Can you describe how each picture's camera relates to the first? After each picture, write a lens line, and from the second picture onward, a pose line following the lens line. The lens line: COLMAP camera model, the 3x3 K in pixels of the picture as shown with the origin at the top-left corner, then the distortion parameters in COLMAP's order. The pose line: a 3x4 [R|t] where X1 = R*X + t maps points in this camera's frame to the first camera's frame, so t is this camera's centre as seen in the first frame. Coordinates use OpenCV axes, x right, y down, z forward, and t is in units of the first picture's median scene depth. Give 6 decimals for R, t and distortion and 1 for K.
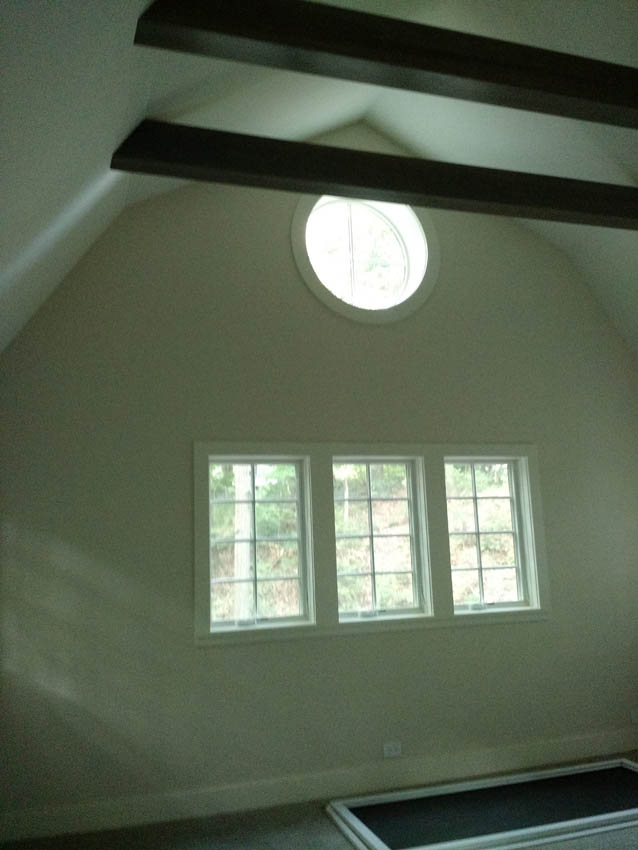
lens RADIAL K [[720.8, 0, 318.5], [0, 720.8, 406.1], [0, 0, 1]] dist [-0.040090, 0.000417]
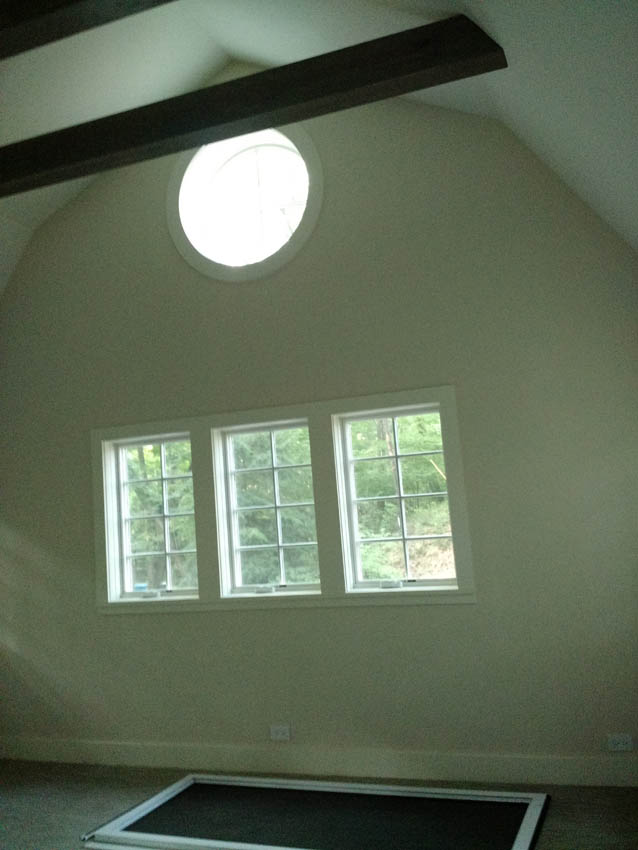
lens RADIAL K [[785.1, 0, 326.0], [0, 785.1, 422.5], [0, 0, 1]] dist [0.123275, -0.295452]
pose [[0.783515, -0.092722, -0.614415, 0.778160], [0.163978, 0.984606, 0.060520, 0.021716], [0.599346, -0.148169, 0.786658, 0.253121]]
